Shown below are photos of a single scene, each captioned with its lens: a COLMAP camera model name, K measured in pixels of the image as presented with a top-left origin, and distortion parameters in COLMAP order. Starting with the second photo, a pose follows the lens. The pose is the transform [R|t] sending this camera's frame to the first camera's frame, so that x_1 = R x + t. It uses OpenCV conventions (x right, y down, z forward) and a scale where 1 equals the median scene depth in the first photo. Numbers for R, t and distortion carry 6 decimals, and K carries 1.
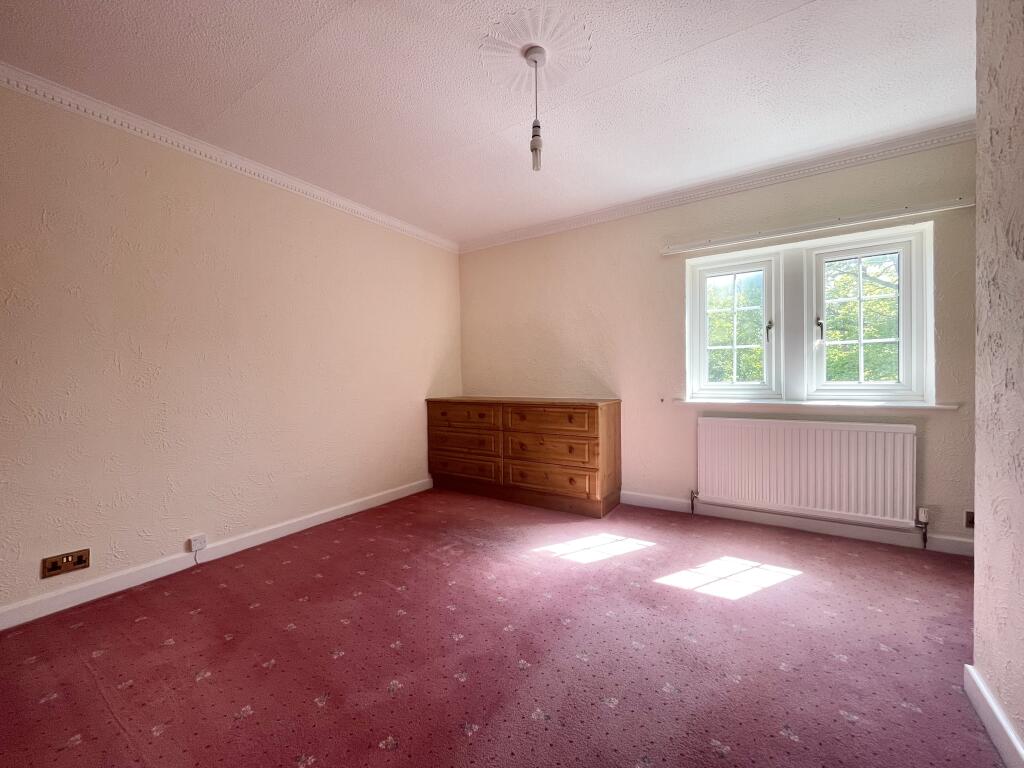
lens RADIAL K [[413.4, 0, 512.0], [0, 413.4, 384.0], [0, 0, 1]] dist [0.000292, -0.000159]
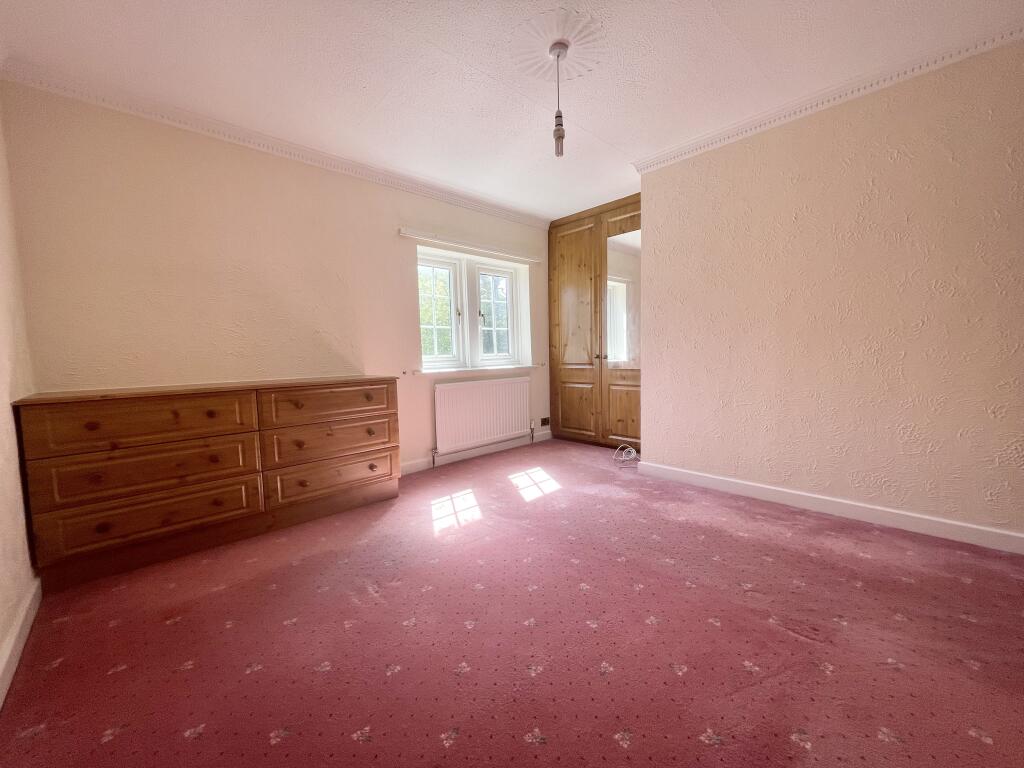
lens RADIAL K [[413.4, 0, 512.0], [0, 413.4, 384.0], [0, 0, 1]] dist [0.000292, -0.000159]
pose [[0.234902, -0.066702, 0.969728, -0.640991], [0.038657, 0.997495, 0.059248, 0.016760], [-0.971250, 0.023570, 0.236892, 0.506879]]
